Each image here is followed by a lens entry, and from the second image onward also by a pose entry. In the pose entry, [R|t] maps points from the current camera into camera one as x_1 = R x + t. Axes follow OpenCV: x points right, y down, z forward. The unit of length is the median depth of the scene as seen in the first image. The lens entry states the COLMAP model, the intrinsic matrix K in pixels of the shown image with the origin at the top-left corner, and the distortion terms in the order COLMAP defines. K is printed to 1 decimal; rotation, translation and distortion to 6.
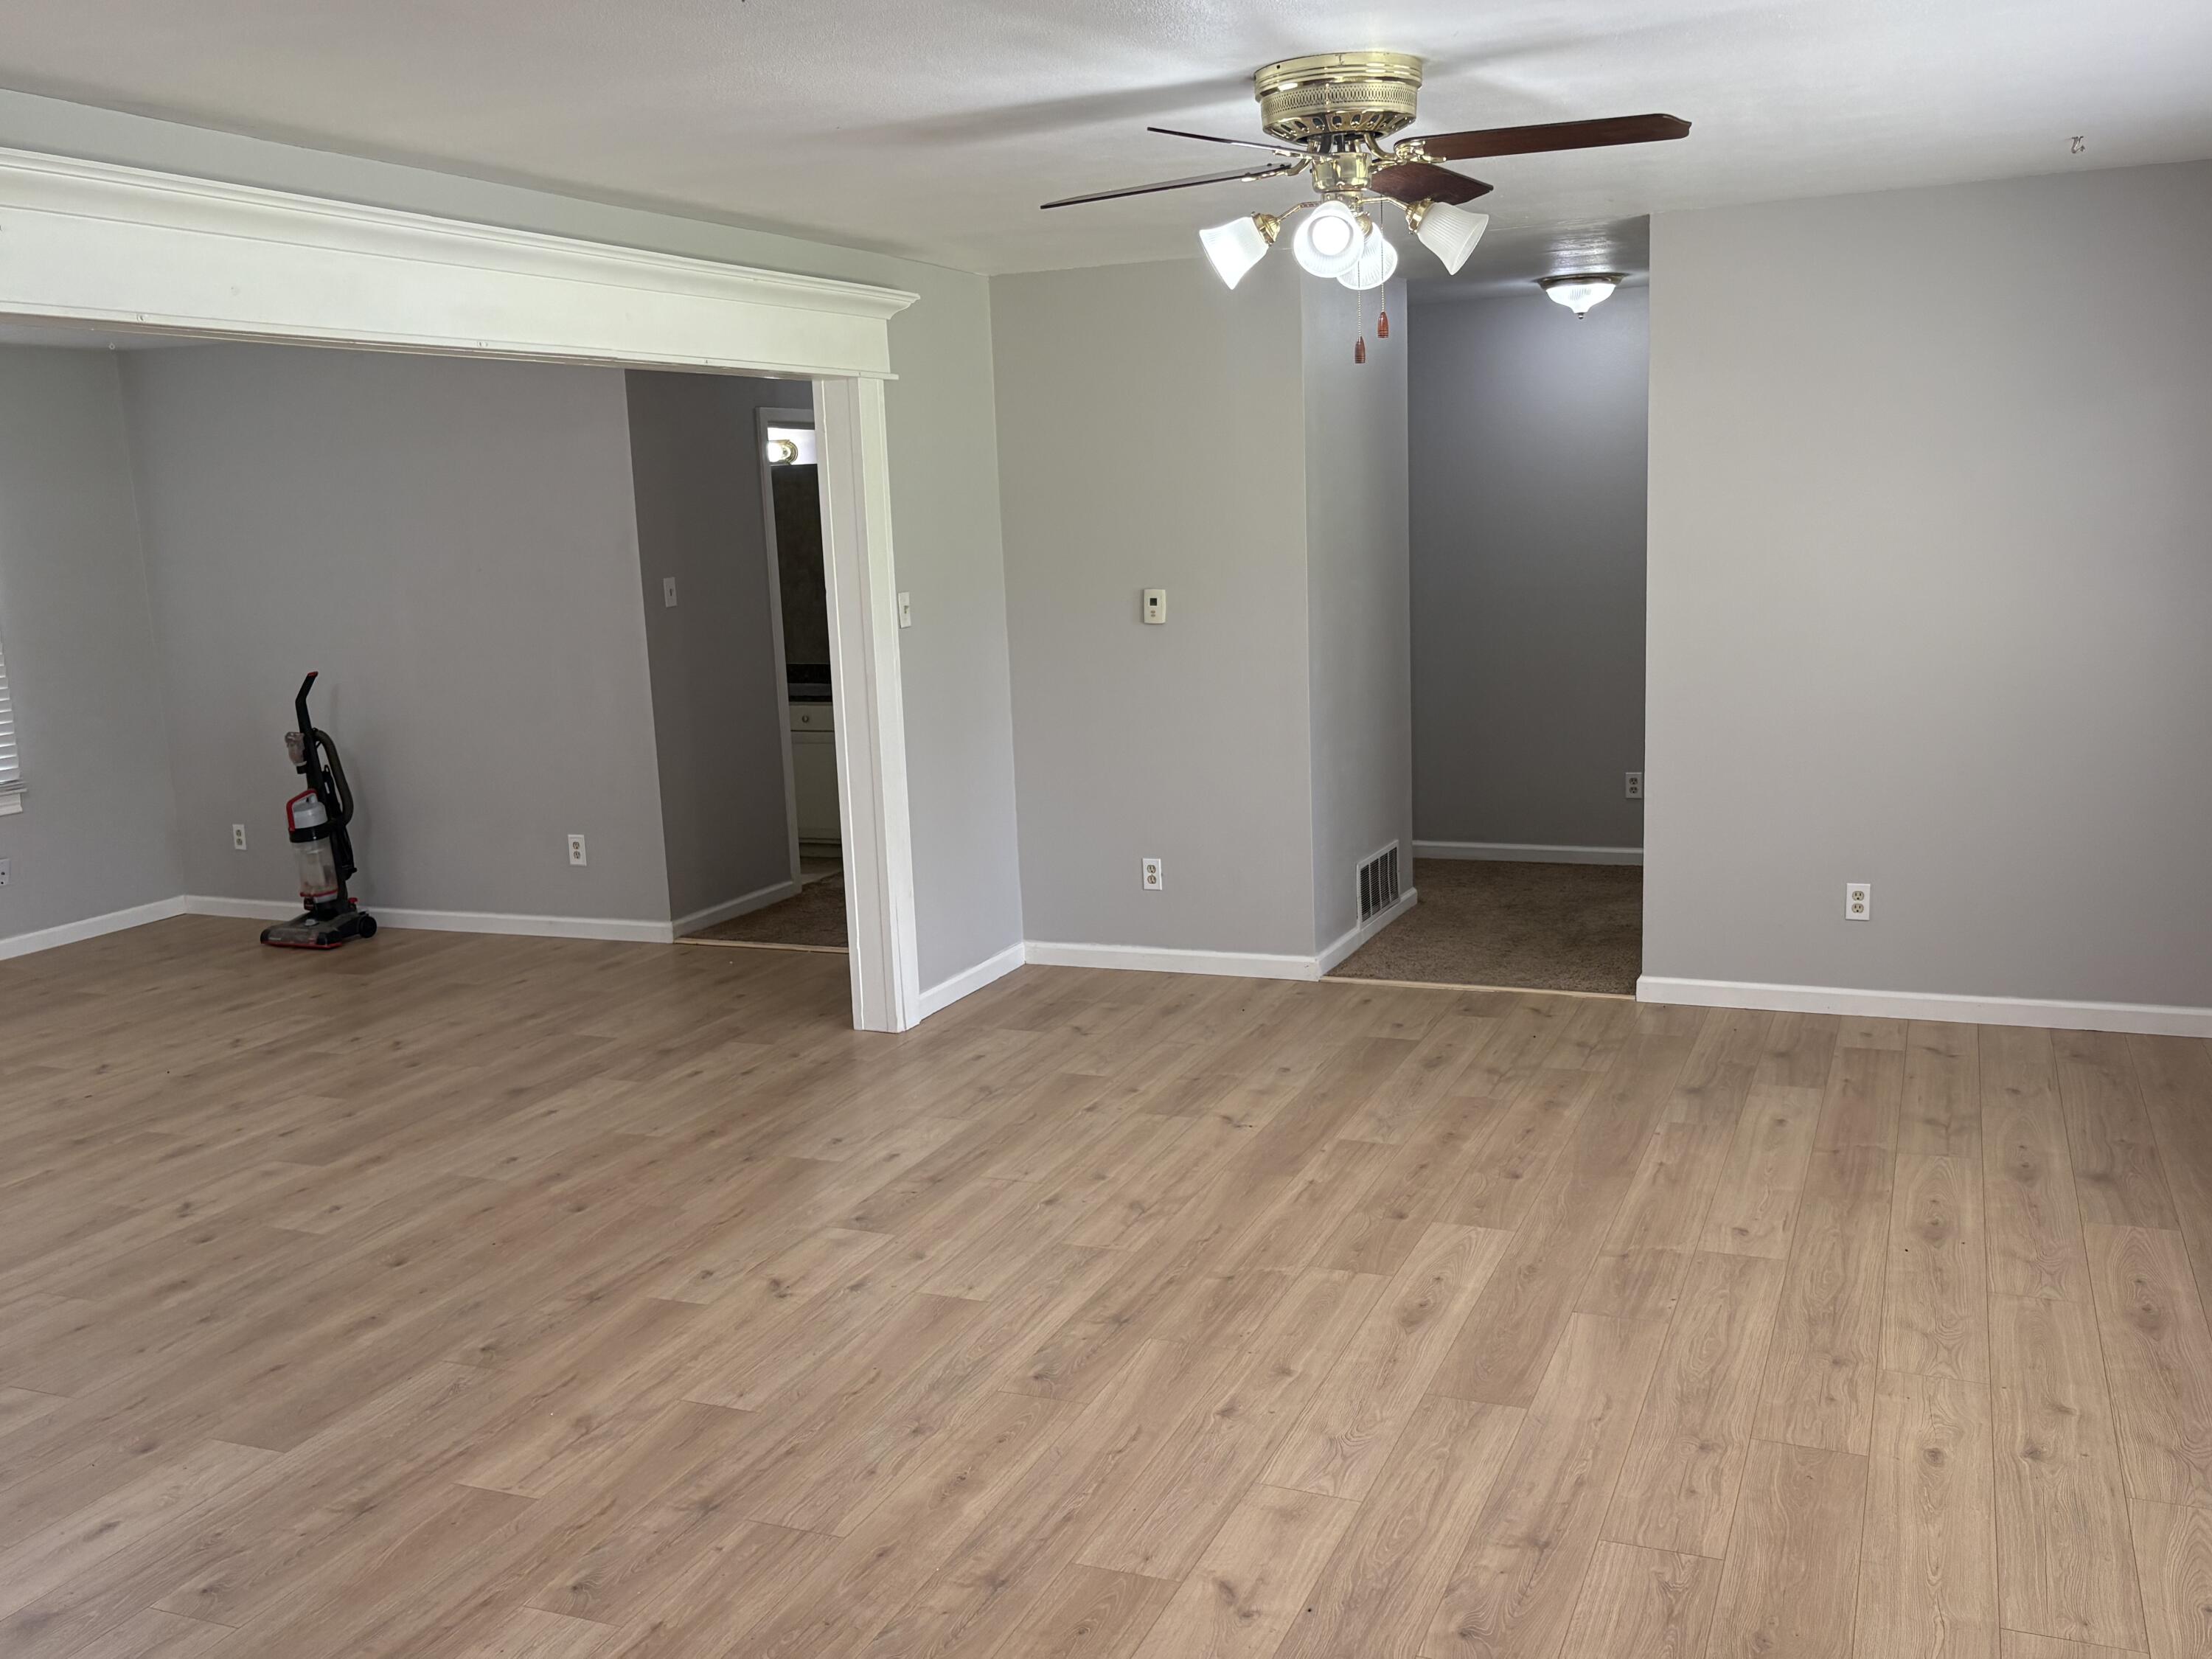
lens RADIAL K [[1967.2, 0, 1115.1], [0, 1967.2, 833.7], [0, 0, 1]] dist [0.009092, 0.000434]
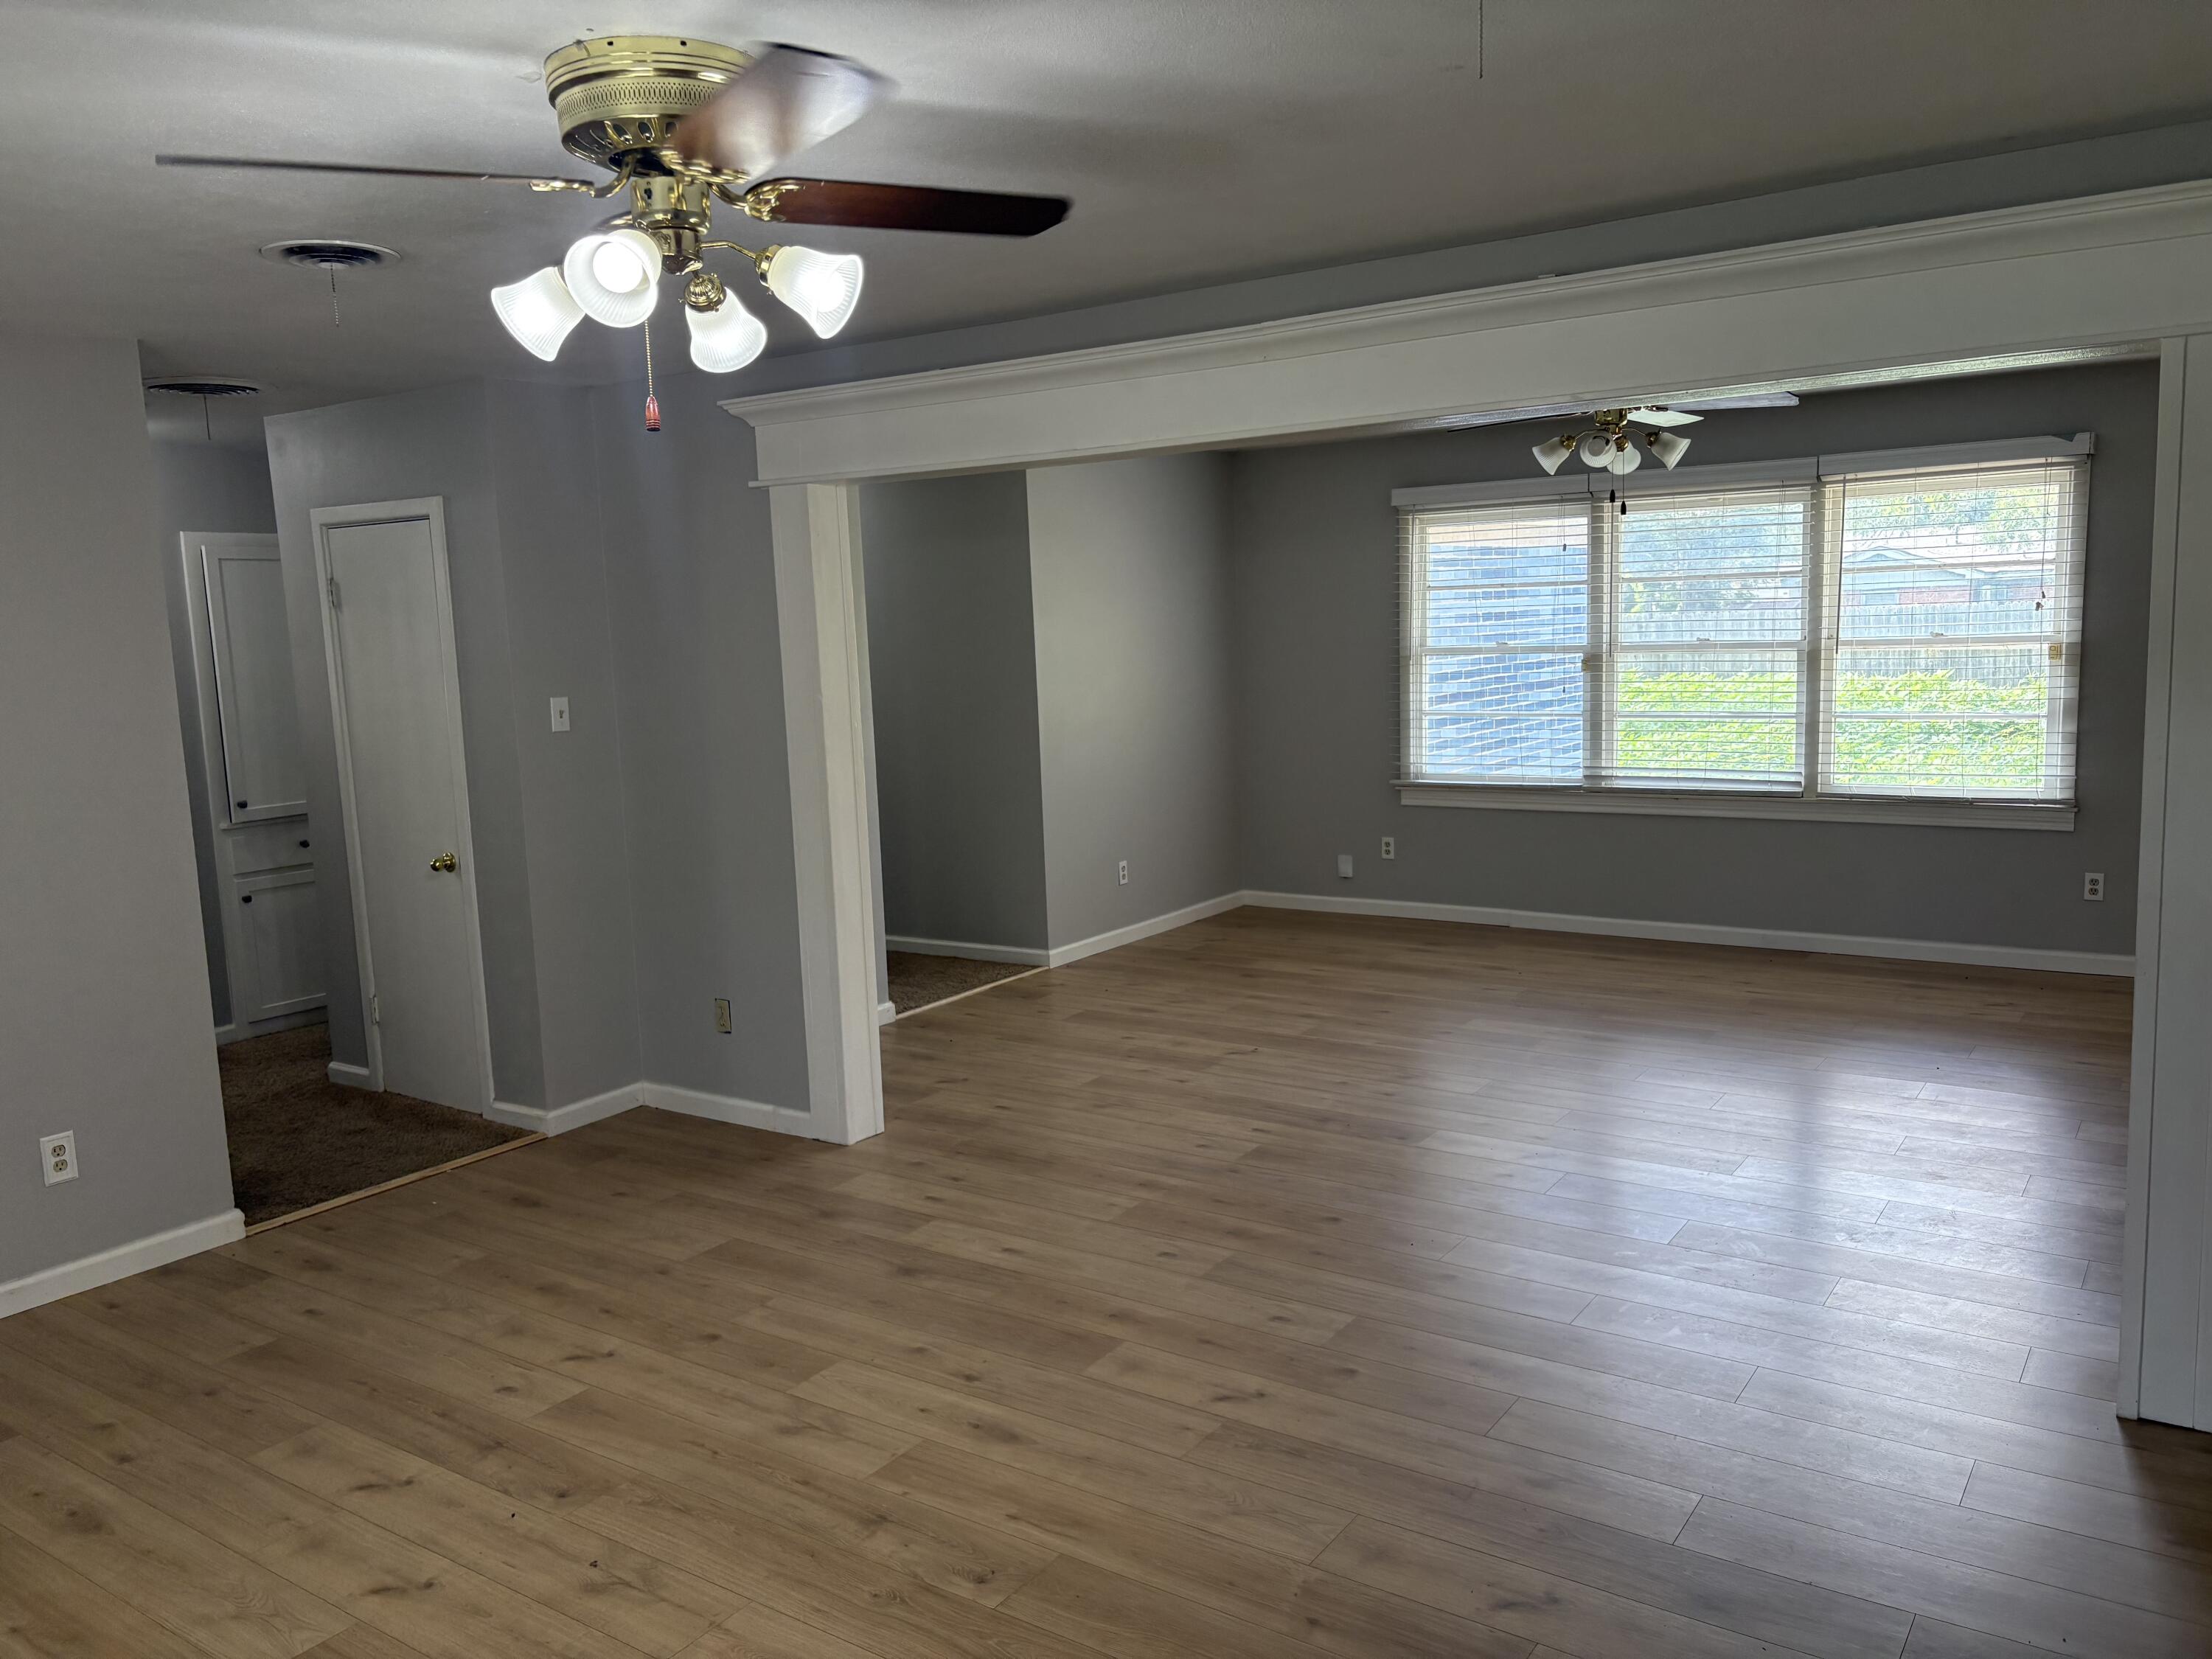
lens RADIAL K [[1685.7, 0, 1107.5], [0, 1685.7, 838.2], [0, 0, 1]] dist [0.030988, -0.029221]
pose [[0.214570, -0.104800, 0.971070, -1.271133], [0.195569, 0.978702, 0.062410, -0.106174], [-0.956929, 0.176519, 0.230496, 0.931118]]
